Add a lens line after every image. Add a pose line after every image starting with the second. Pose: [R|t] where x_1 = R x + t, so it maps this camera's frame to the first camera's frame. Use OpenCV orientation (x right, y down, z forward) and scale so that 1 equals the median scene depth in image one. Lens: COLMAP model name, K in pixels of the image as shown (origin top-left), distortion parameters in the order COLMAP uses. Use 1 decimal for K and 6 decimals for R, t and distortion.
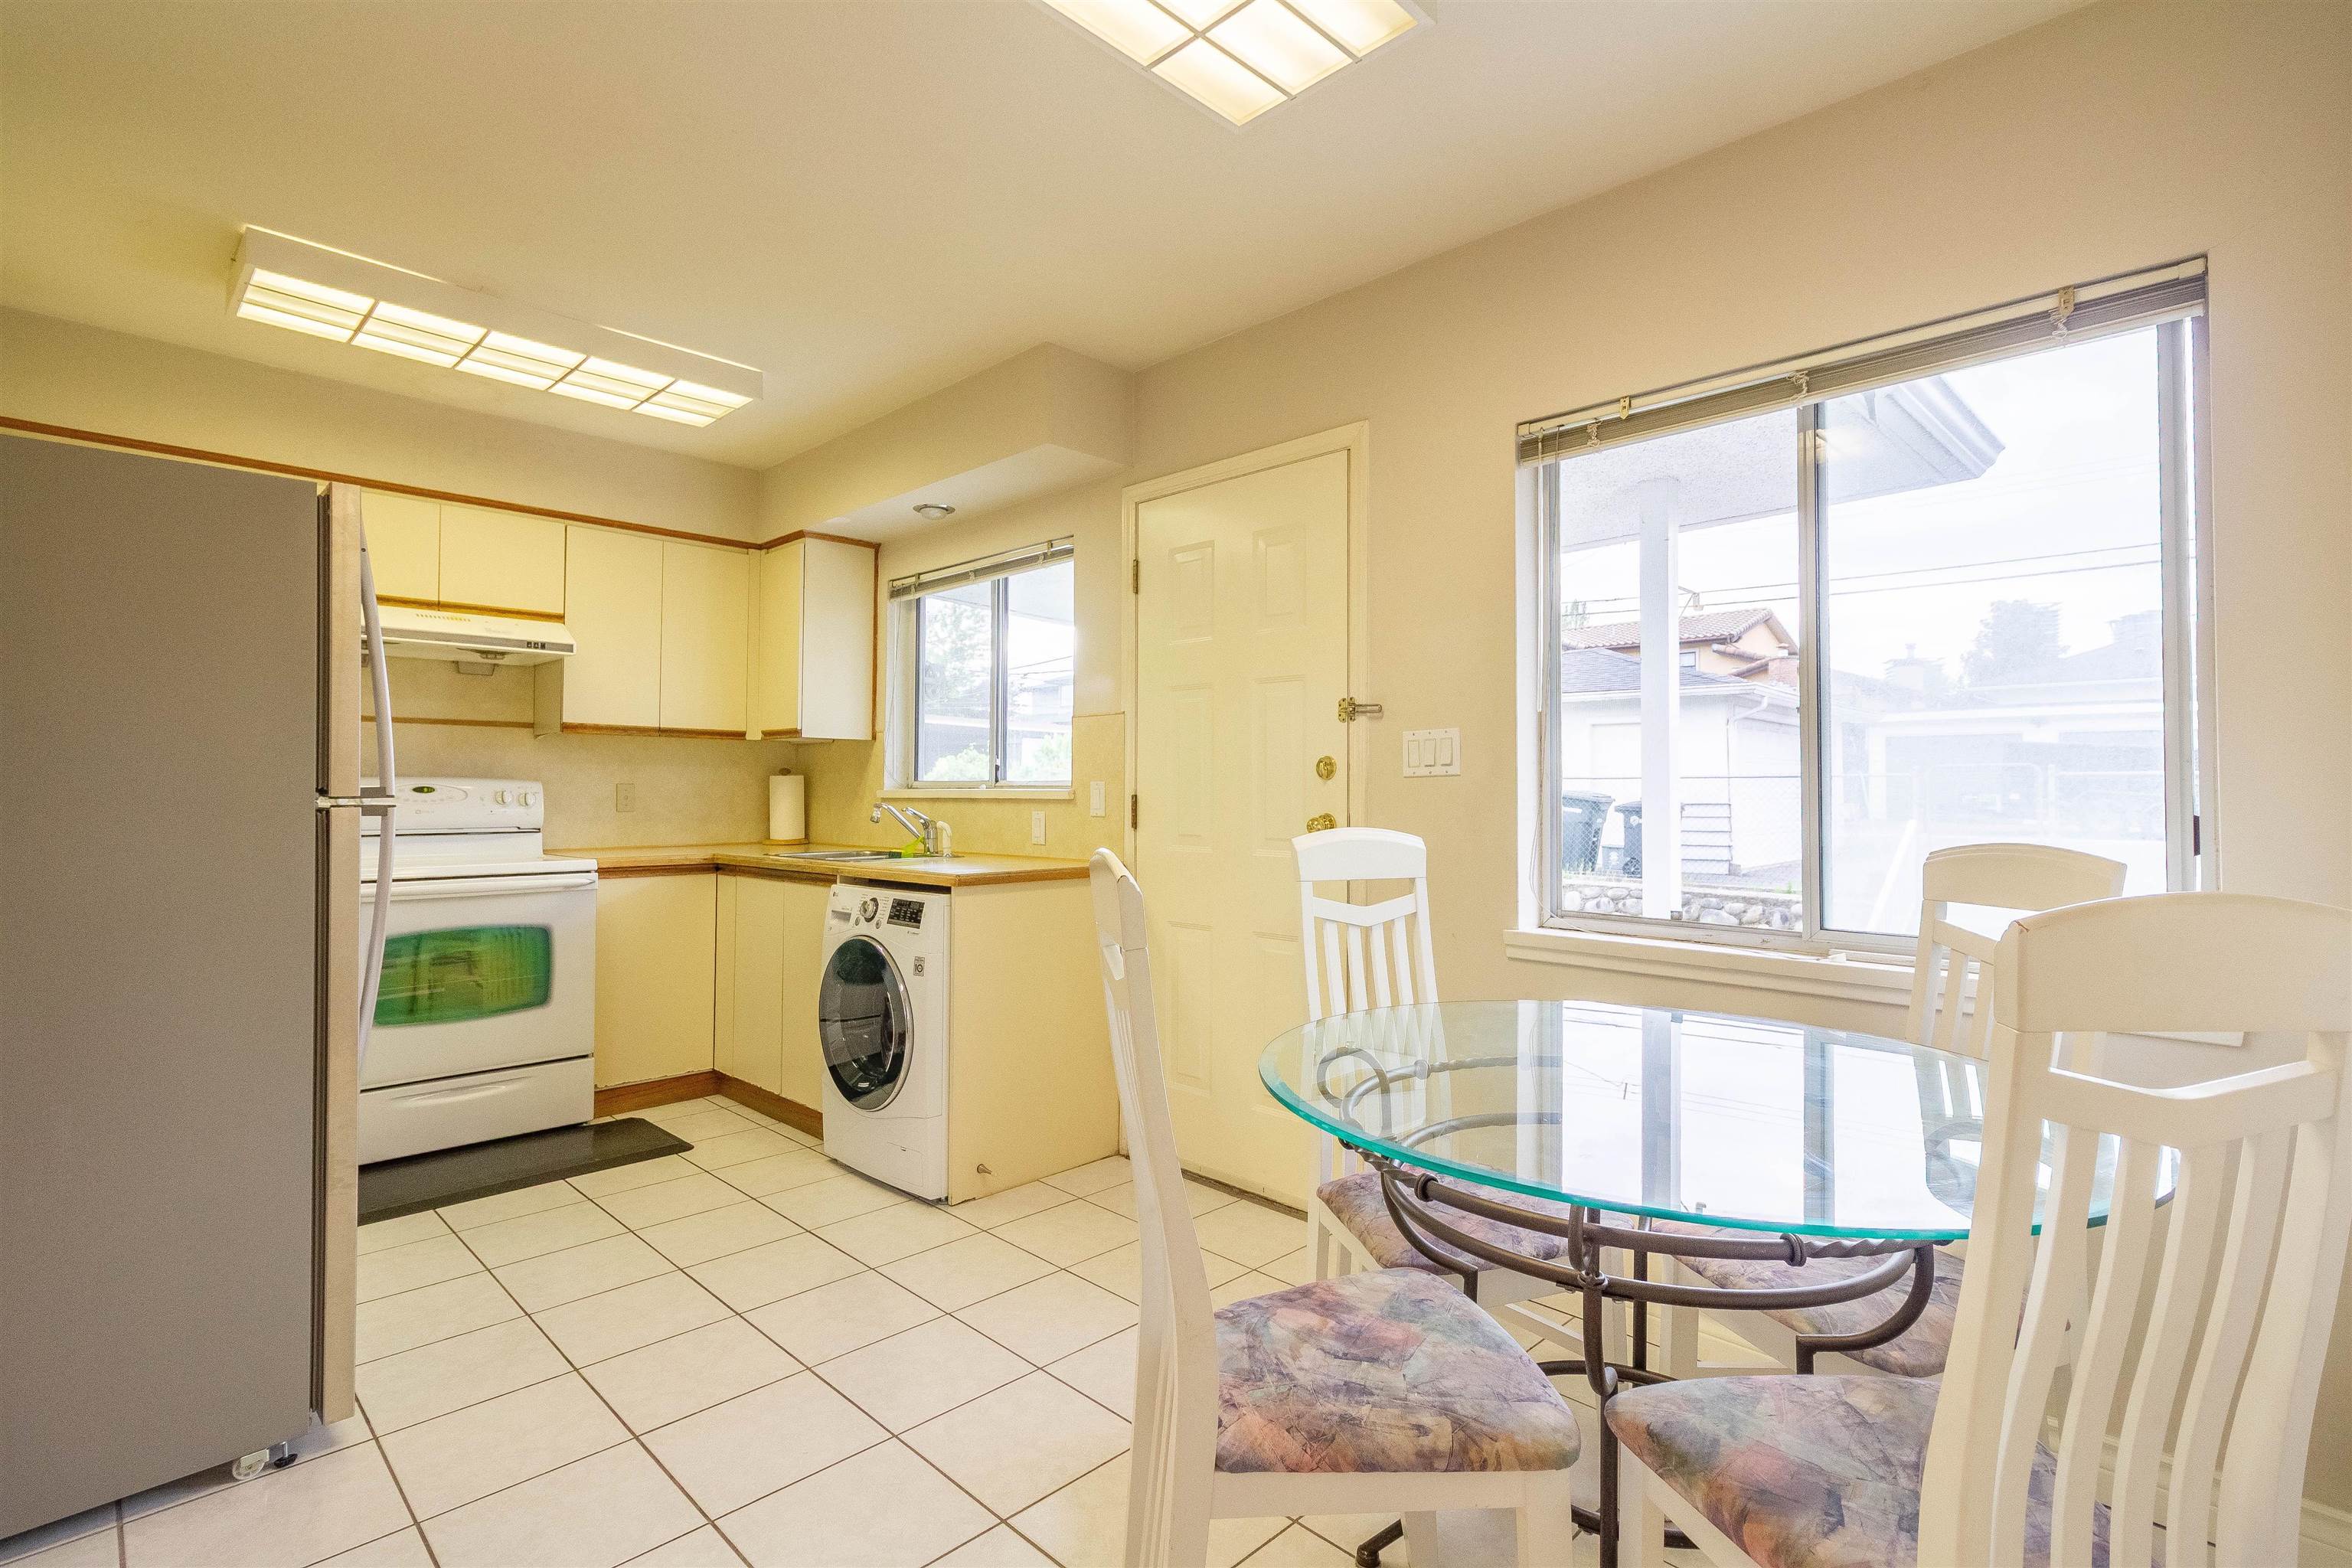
lens RADIAL K [[1105.5, 0, 1171.4], [0, 1105.5, 762.5], [0, 0, 1]] dist [0.003739, 0.000315]
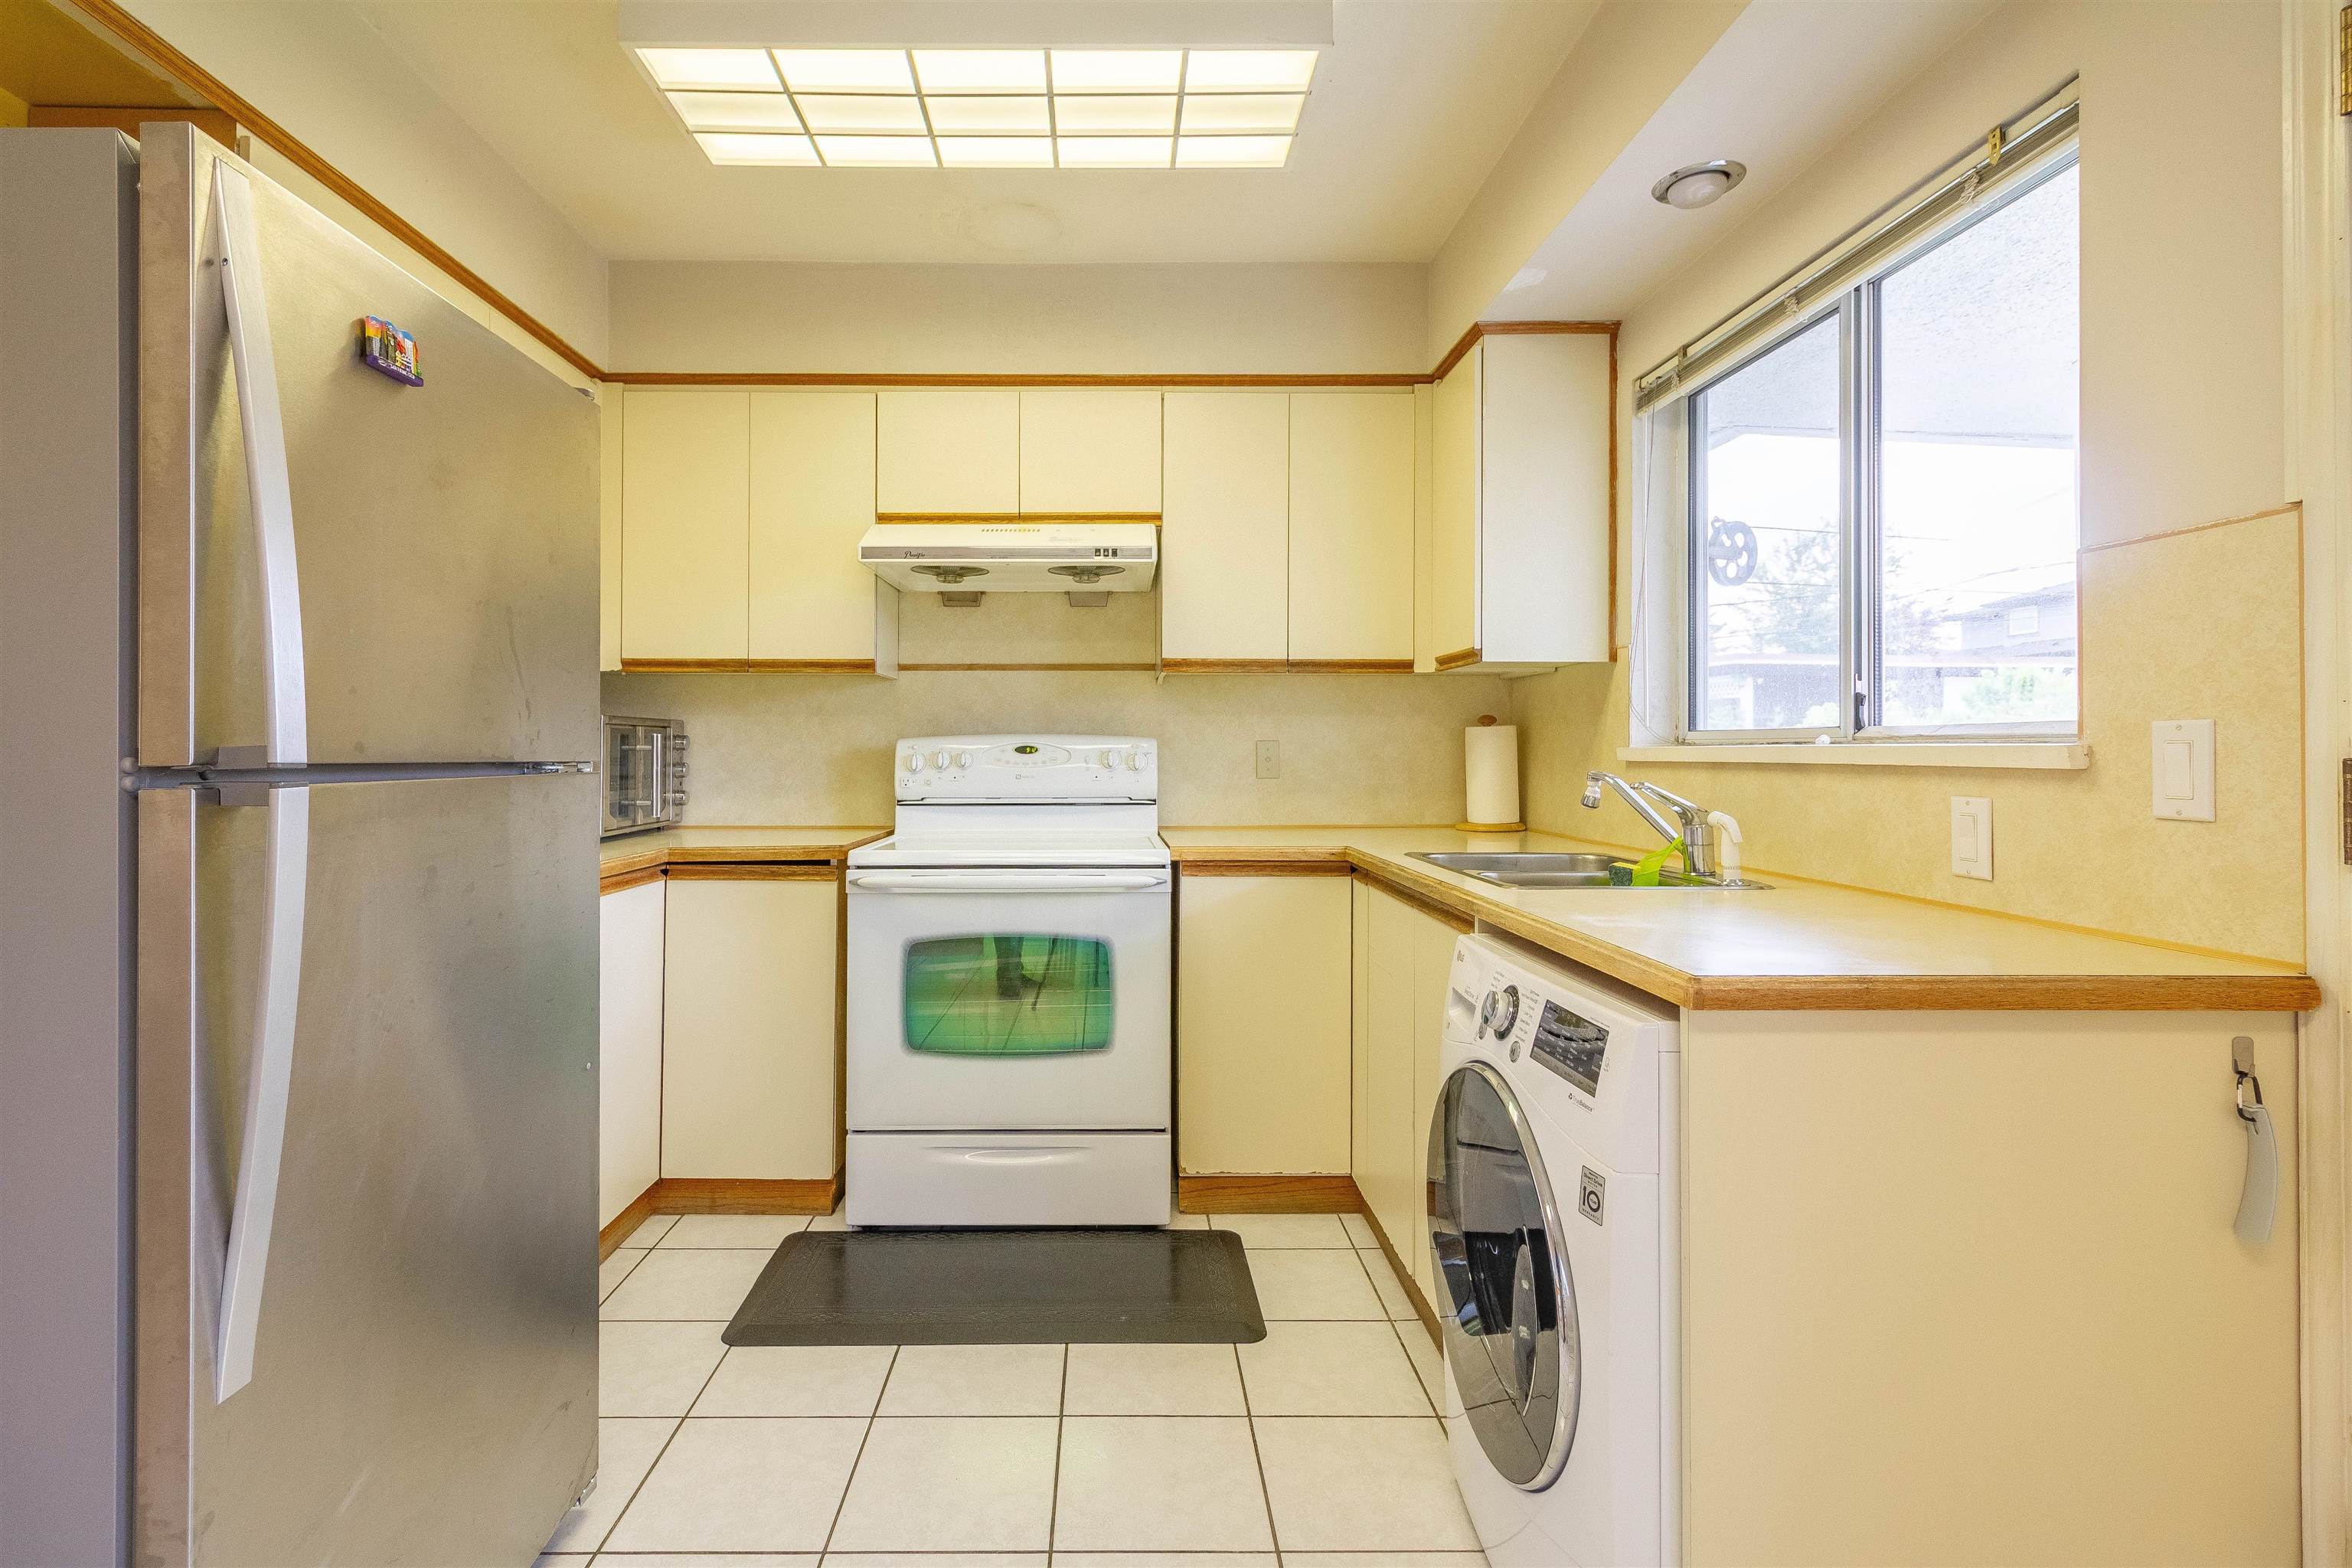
lens RADIAL K [[1105.5, 0, 1108.2], [0, 1105.5, 741.6], [0, 0, 1]] dist [0.003739, 0.000315]
pose [[0.708914, -0.007999, -0.705250, -0.052096], [0.021563, 0.999714, 0.010336, 0.011035], [0.704965, -0.022535, 0.708884, 0.443007]]
